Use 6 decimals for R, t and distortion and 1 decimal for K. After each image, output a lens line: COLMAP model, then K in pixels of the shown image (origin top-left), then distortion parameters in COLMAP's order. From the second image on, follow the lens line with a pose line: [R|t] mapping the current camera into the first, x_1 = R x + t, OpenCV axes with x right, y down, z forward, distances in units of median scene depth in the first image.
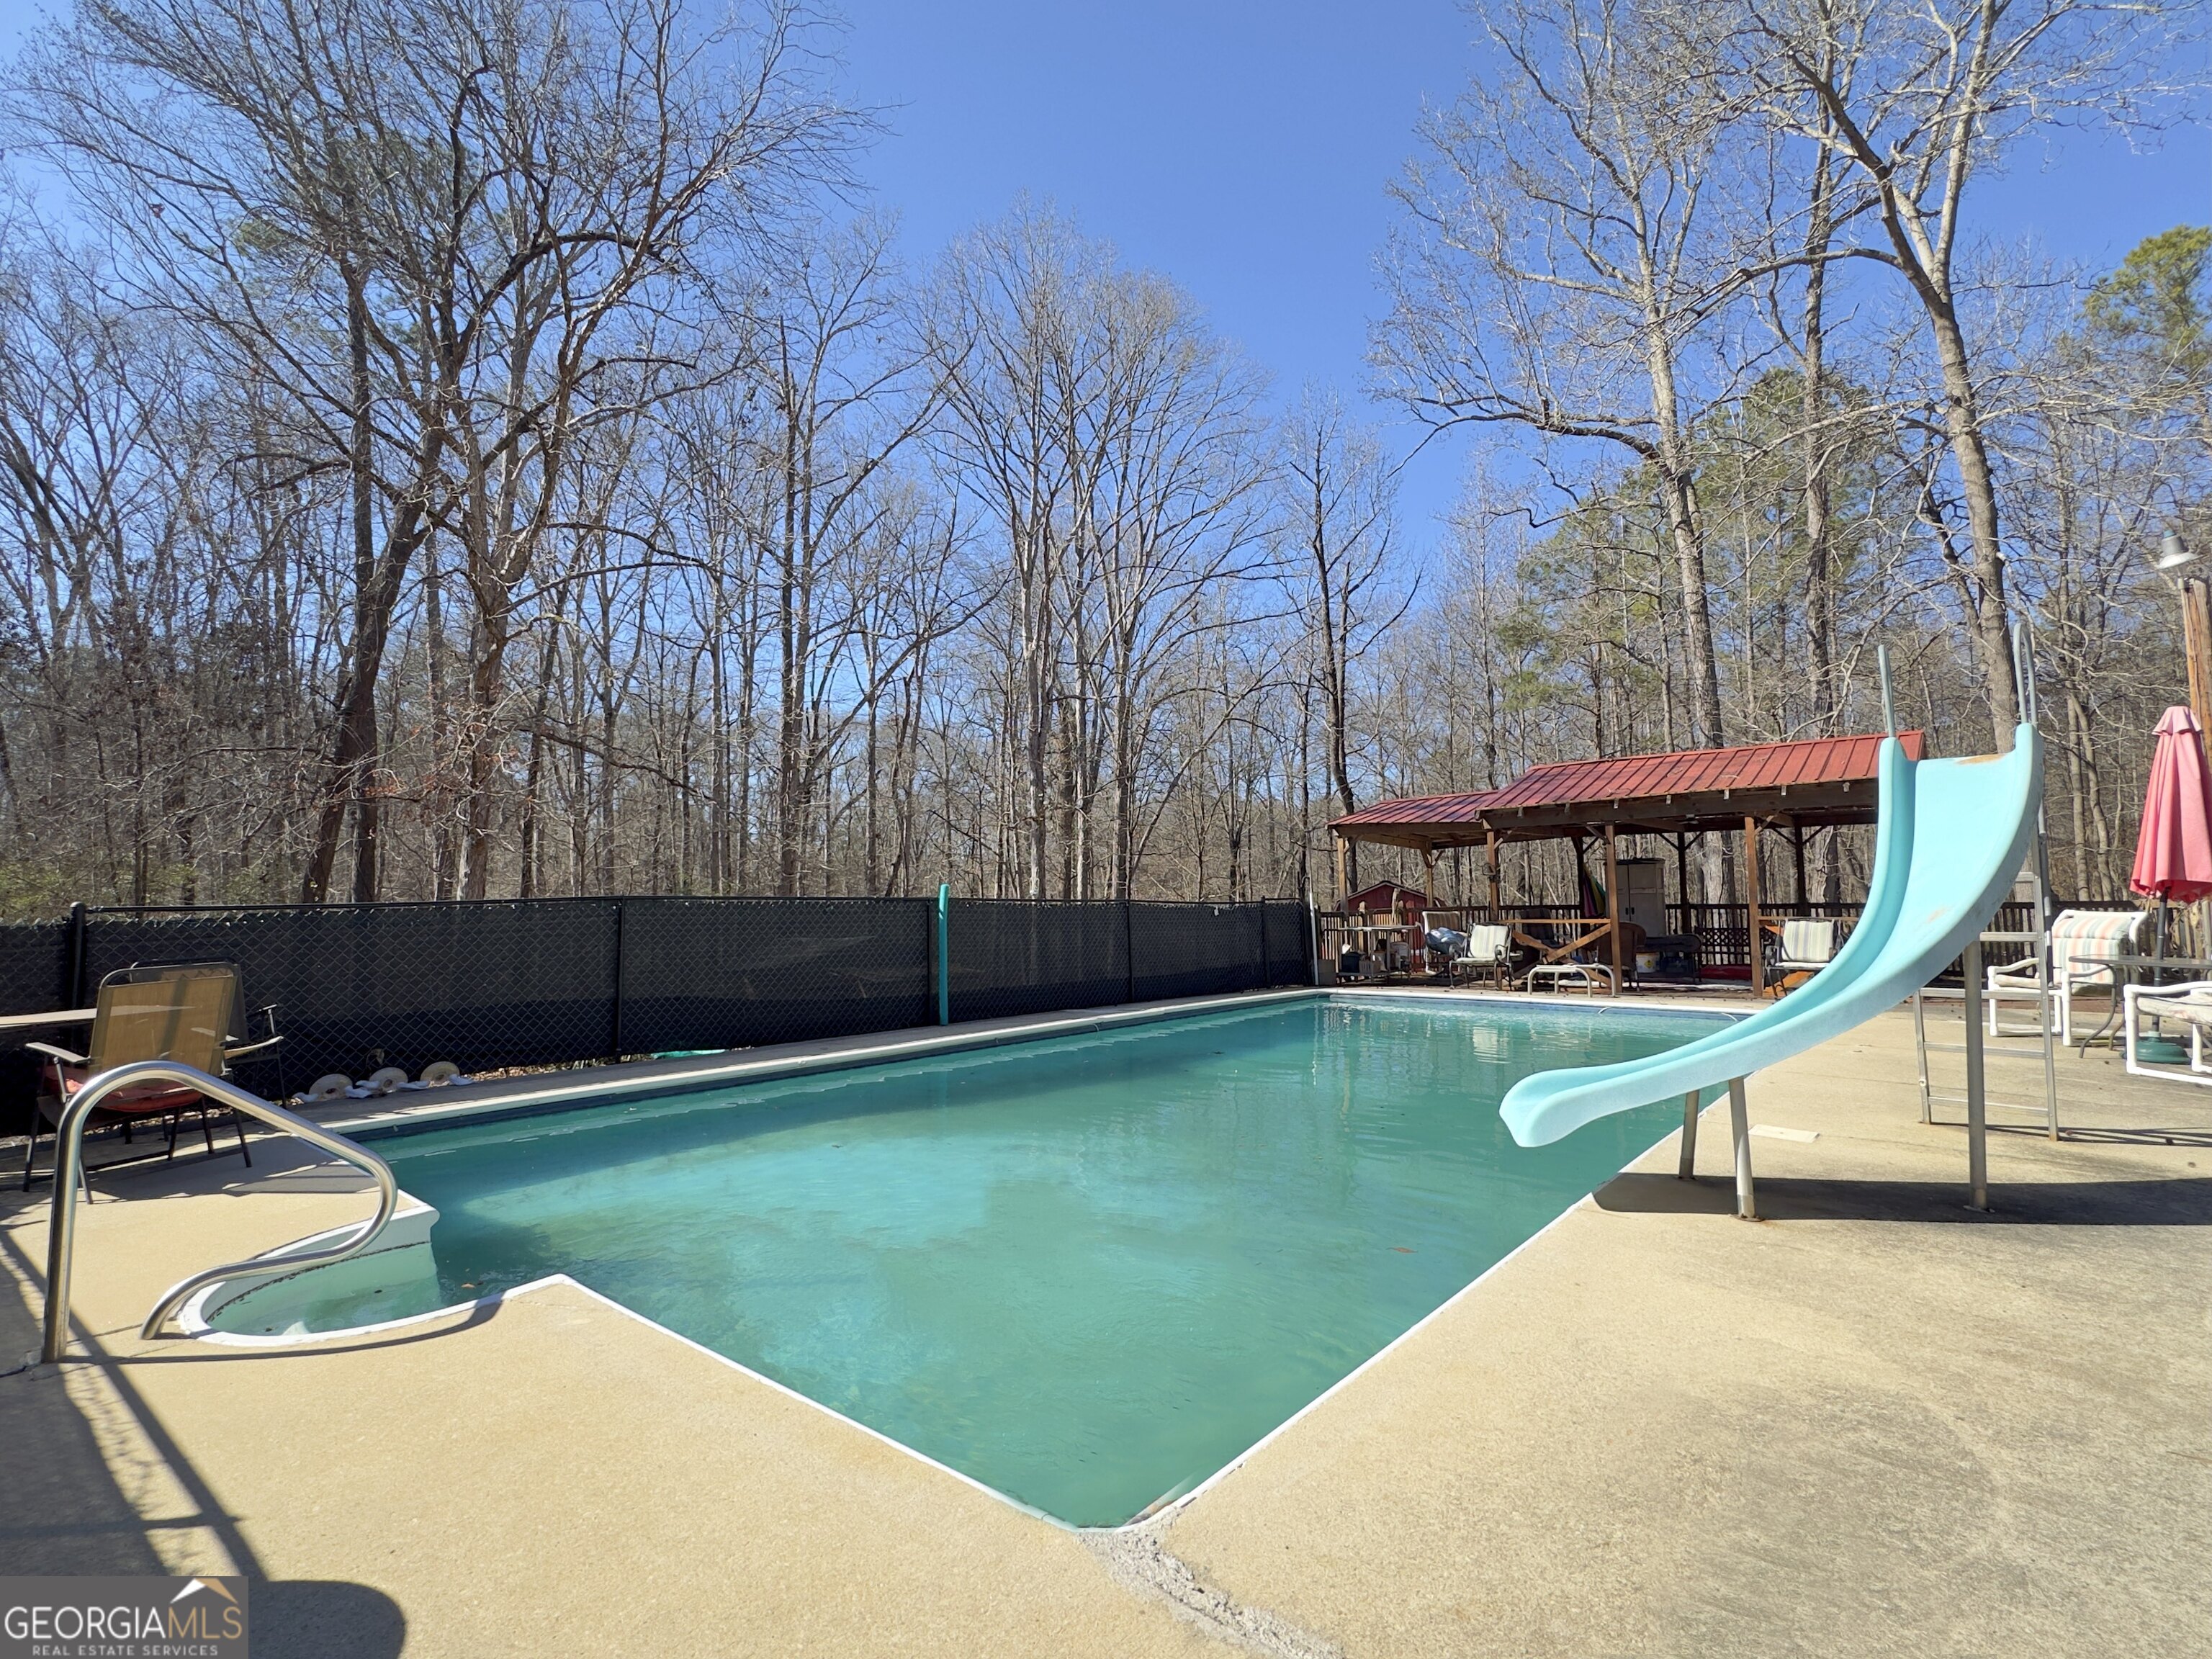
lens RADIAL K [[1041.7, 0, 1120.9], [0, 1041.7, 840.8], [0, 0, 1]] dist [-0.008602, 0.002153]
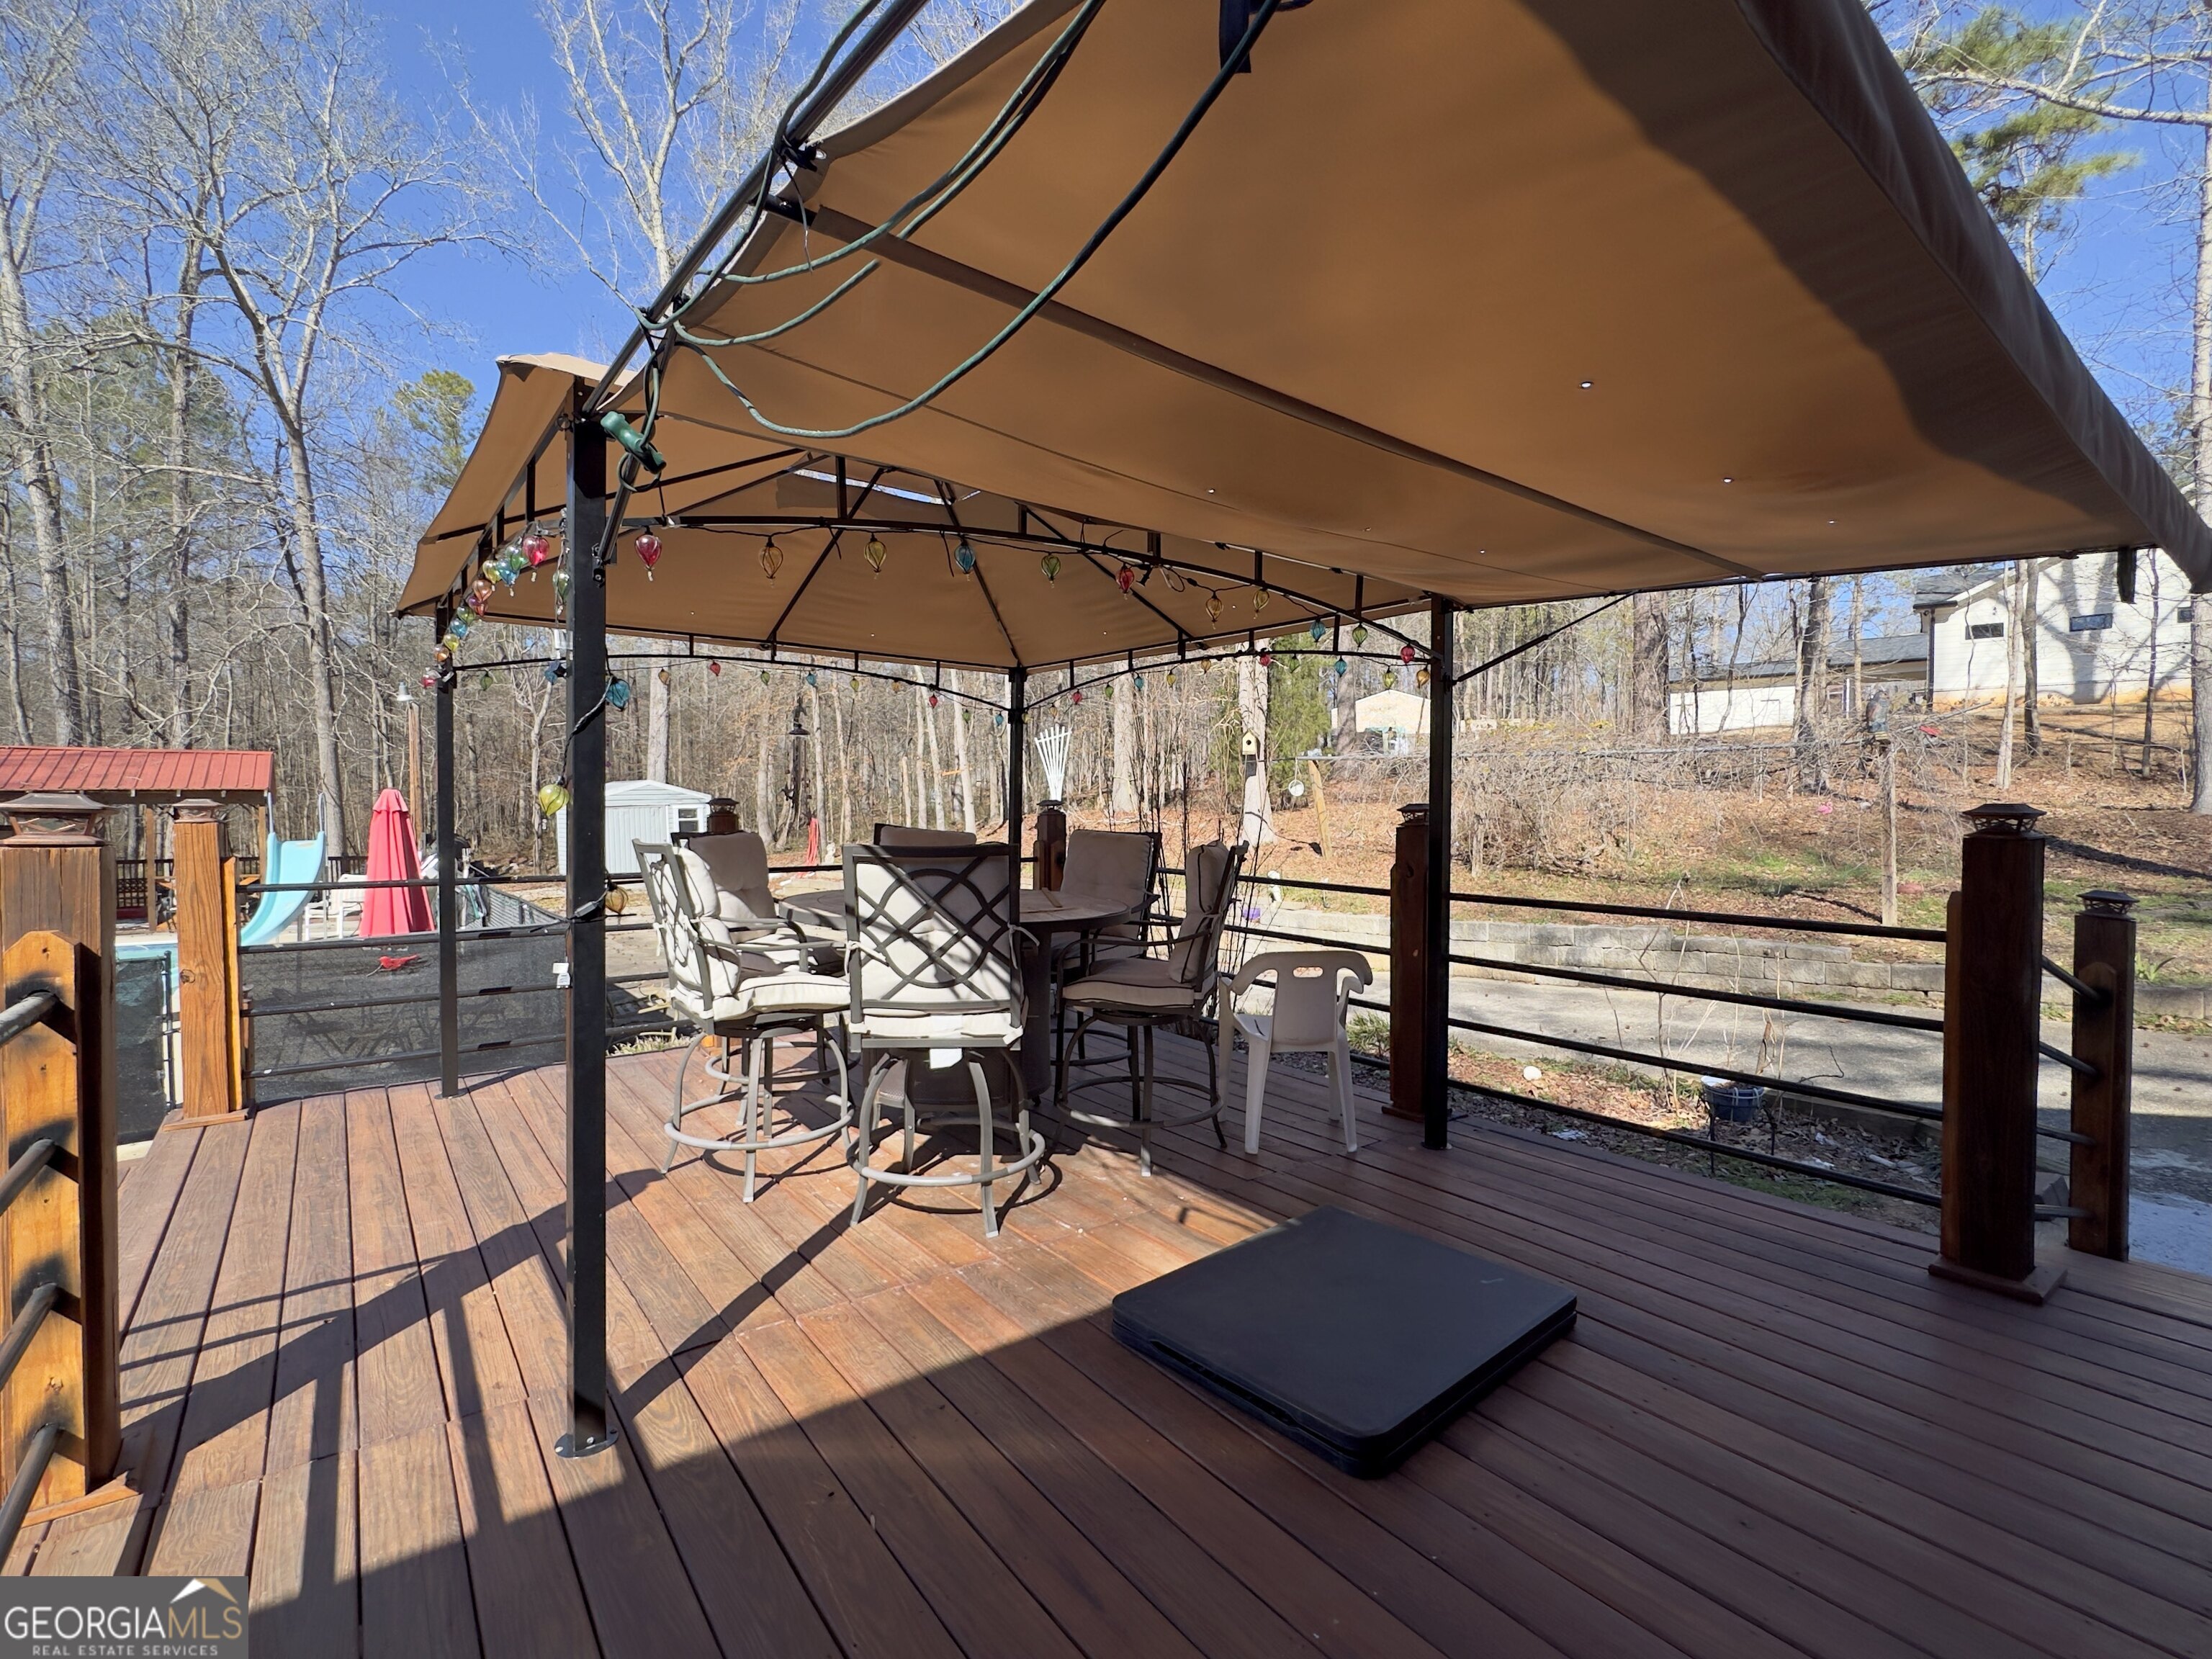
lens RADIAL K [[1041.7, 0, 1126.8], [0, 1041.7, 834.9], [0, 0, 1]] dist [-0.008602, 0.002153]
pose [[0.207327, -0.019897, 0.978069, -0.378325], [-0.067140, 0.997146, 0.034517, -0.089956], [-0.975965, -0.072823, 0.205399, -0.455247]]
